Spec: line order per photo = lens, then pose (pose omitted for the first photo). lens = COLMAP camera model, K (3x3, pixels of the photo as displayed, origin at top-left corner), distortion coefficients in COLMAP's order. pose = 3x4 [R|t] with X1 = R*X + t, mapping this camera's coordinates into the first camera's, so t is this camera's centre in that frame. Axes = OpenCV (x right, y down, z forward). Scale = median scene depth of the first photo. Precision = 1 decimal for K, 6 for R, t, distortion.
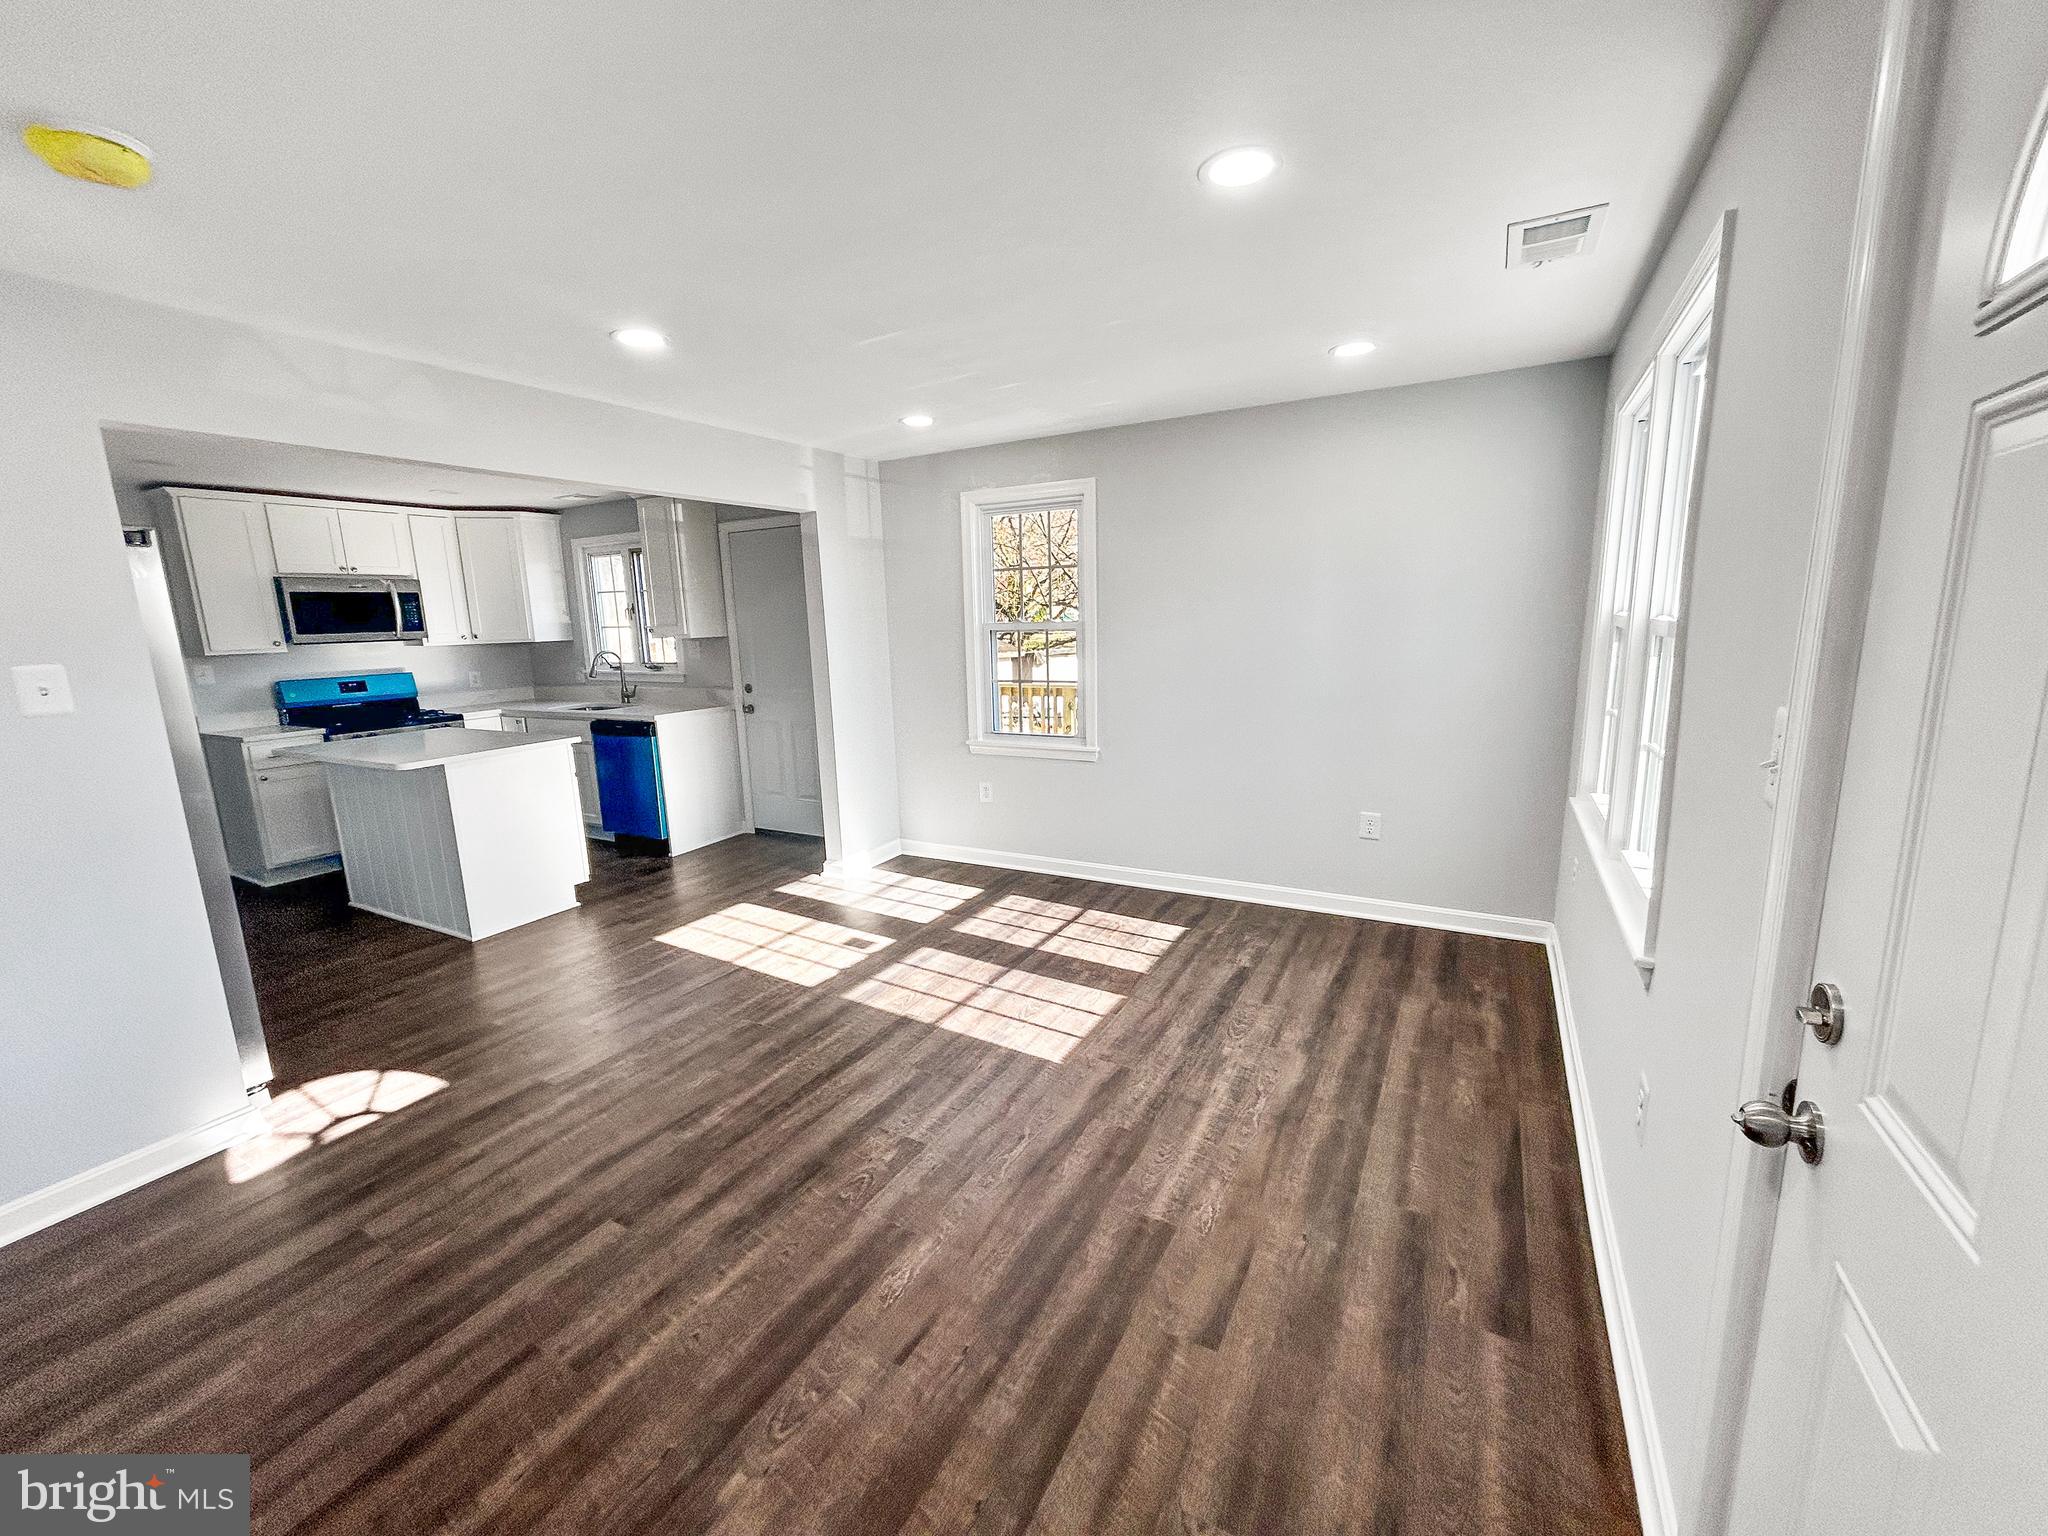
lens RADIAL K [[827.3, 0, 1023.8], [0, 827.3, 766.5], [0, 0, 1]] dist [-0.001250, -0.000140]
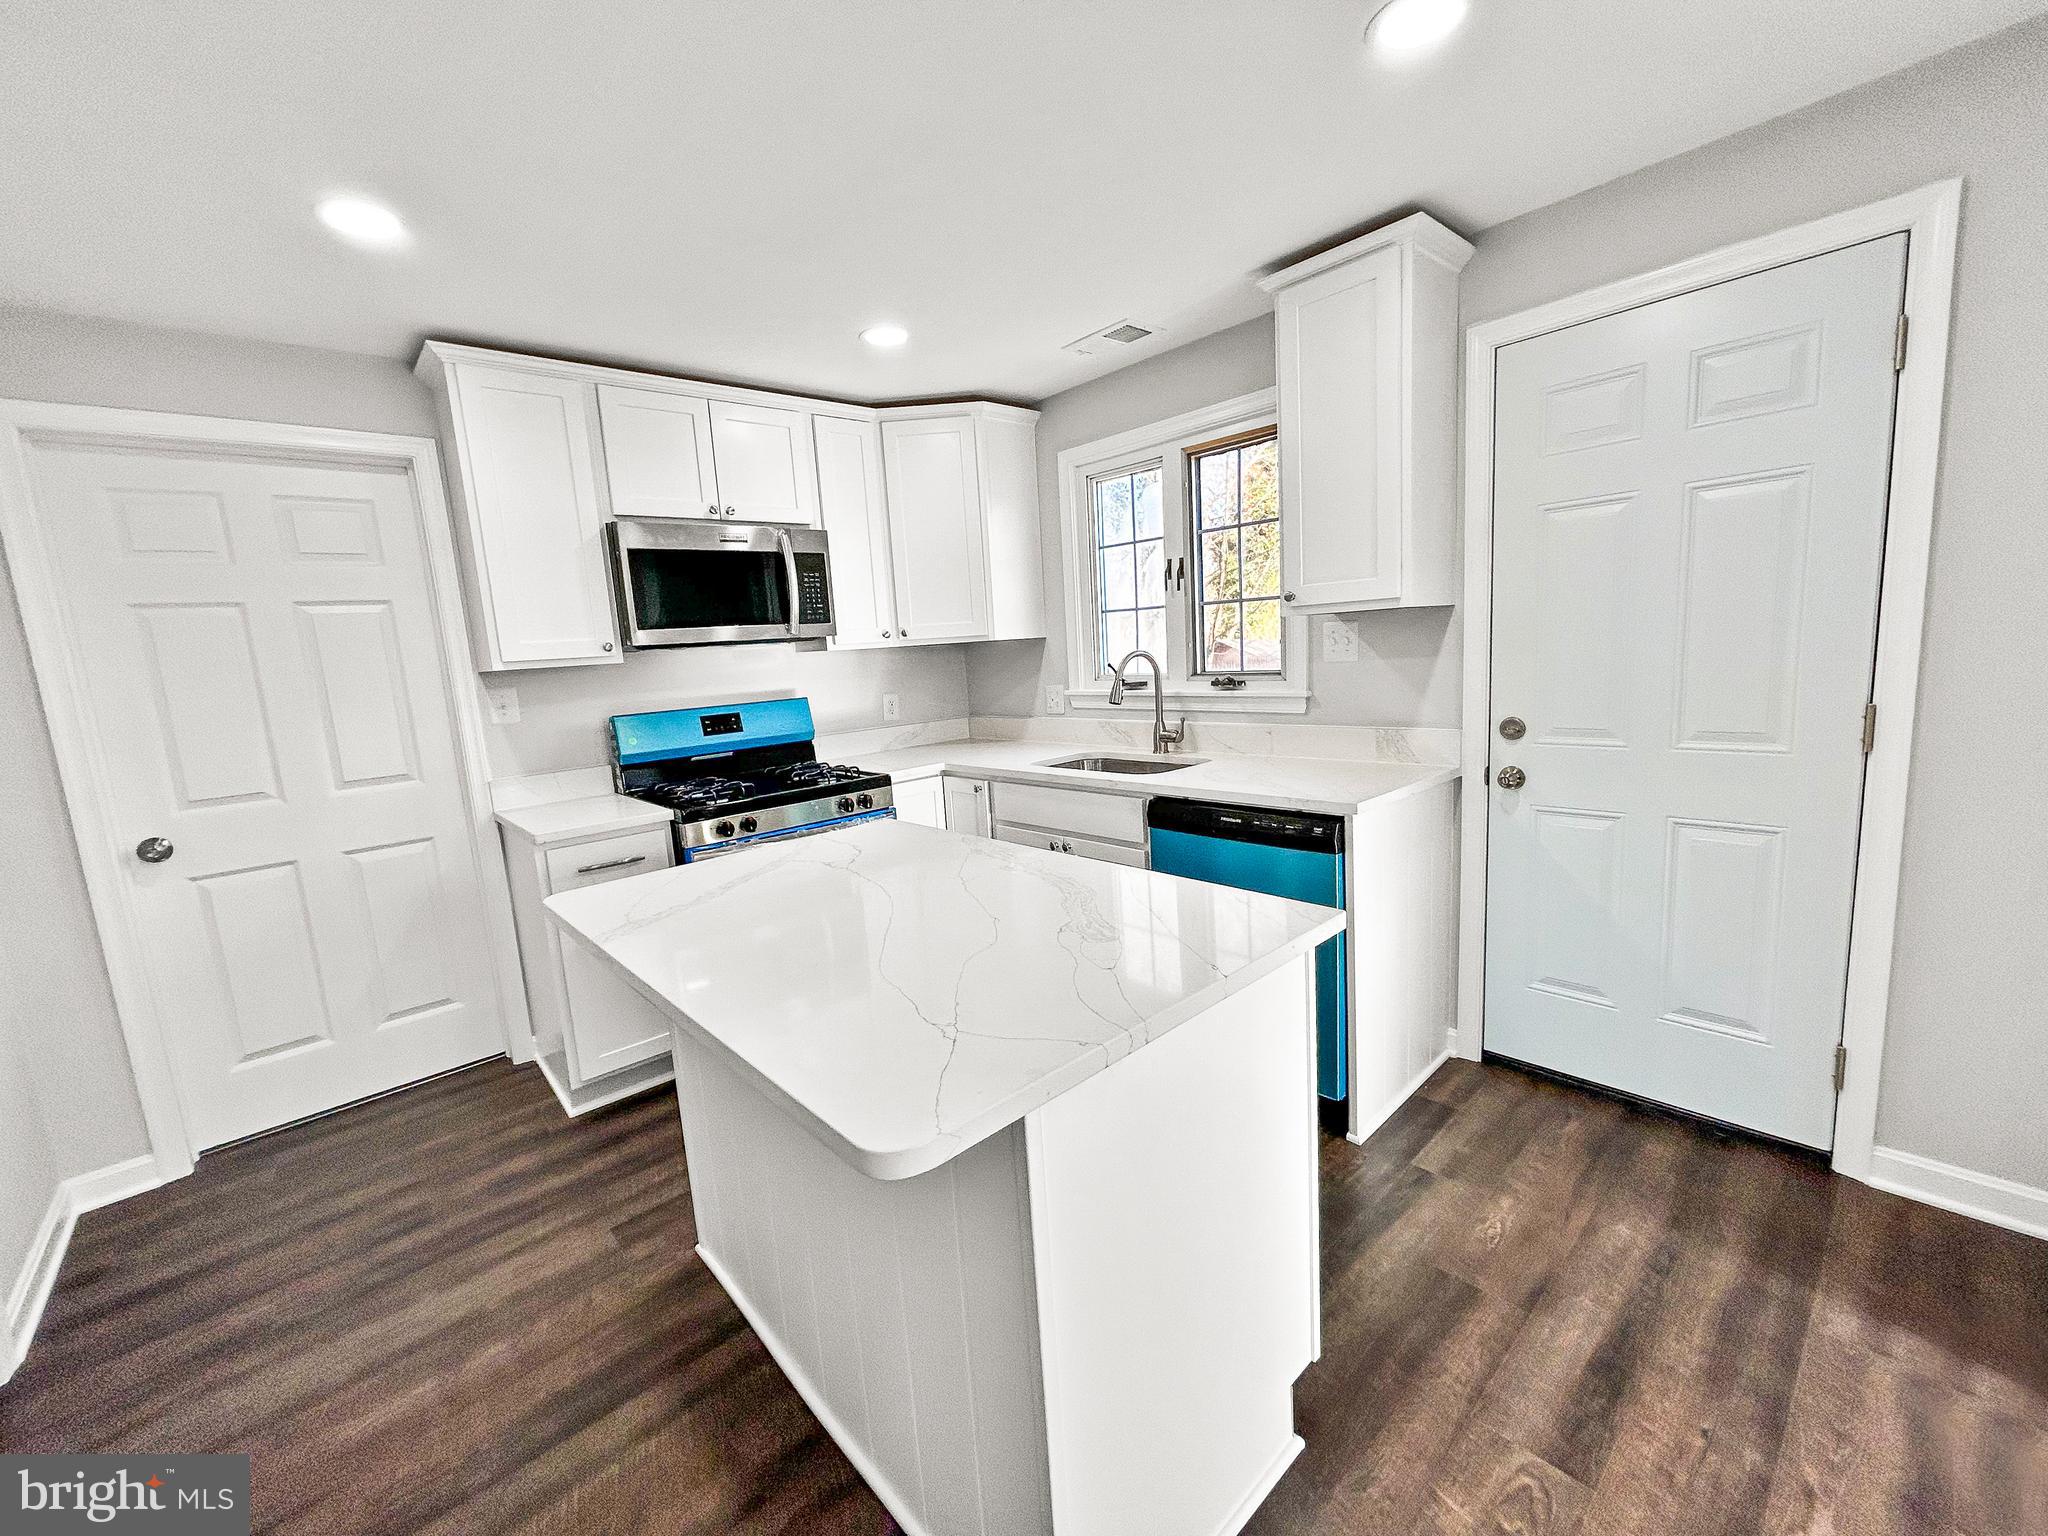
lens RADIAL K [[827.3, 0, 1023.8], [0, 827.3, 766.5], [0, 0, 1]] dist [-0.001250, -0.000140]
pose [[0.944252, 0.016481, -0.328811, -0.522573], [-0.022191, 0.999661, -0.013621, -0.078509], [0.328475, 0.020158, 0.944298, 0.648324]]
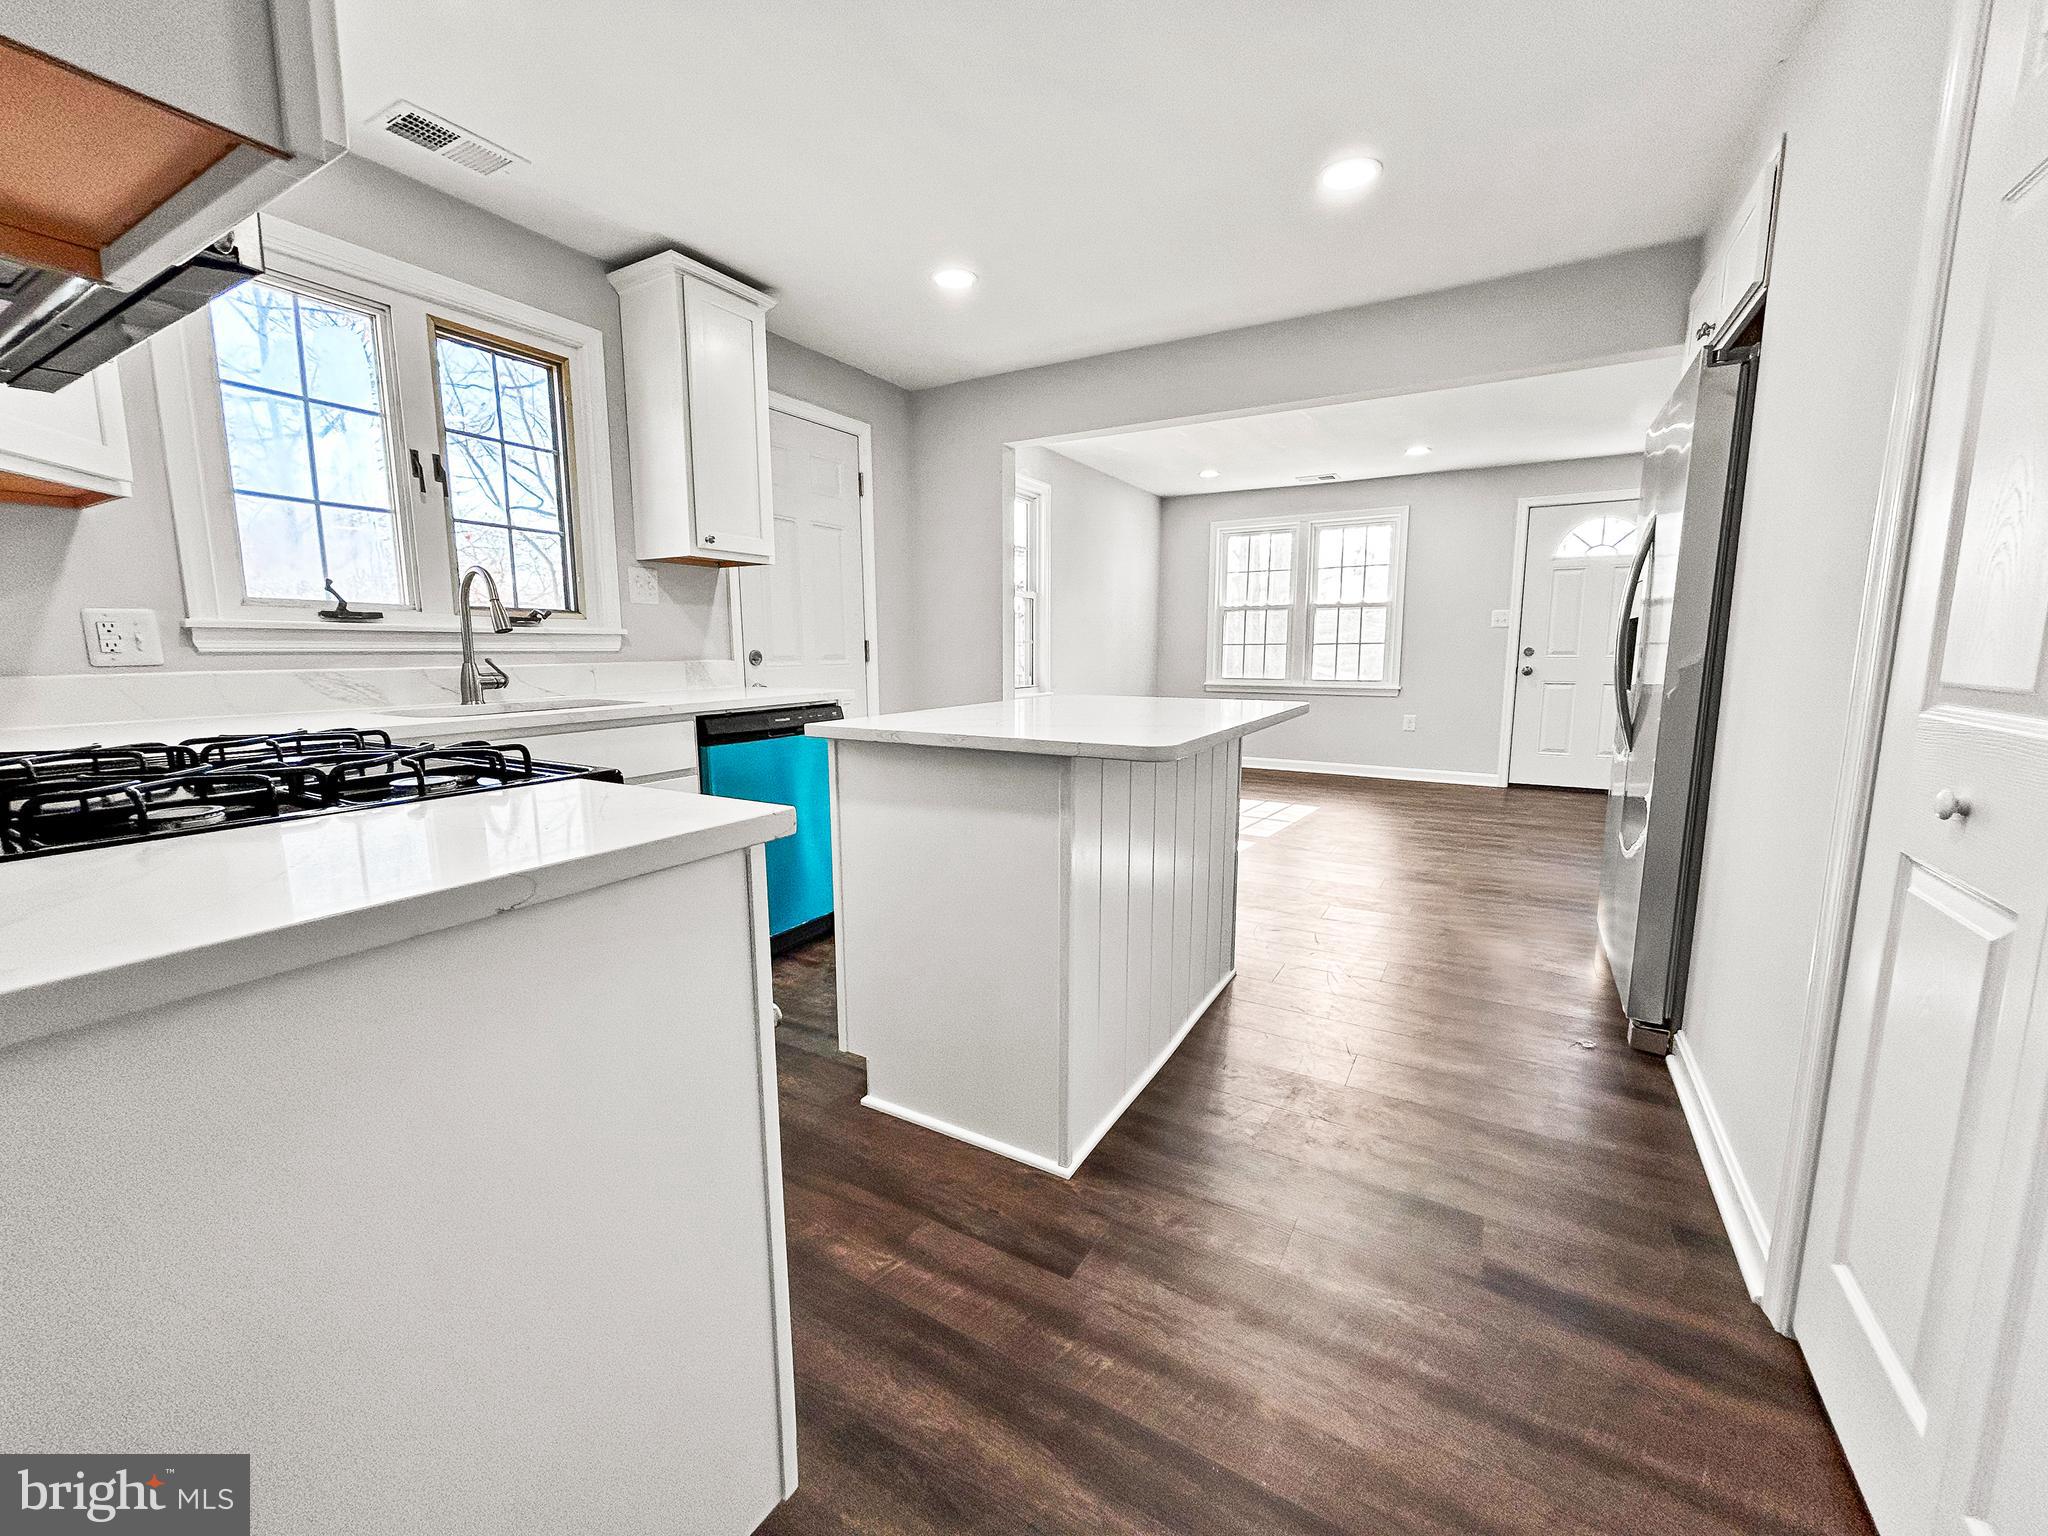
lens RADIAL K [[827.3, 0, 1023.8], [0, 827.3, 766.5], [0, 0, 1]] dist [-0.001250, -0.000140]
pose [[0.024117, -0.114352, 0.993148, -1.162151], [0.177800, 0.978089, 0.108301, -0.056972], [-0.983771, 0.173969, 0.043920, 0.968969]]
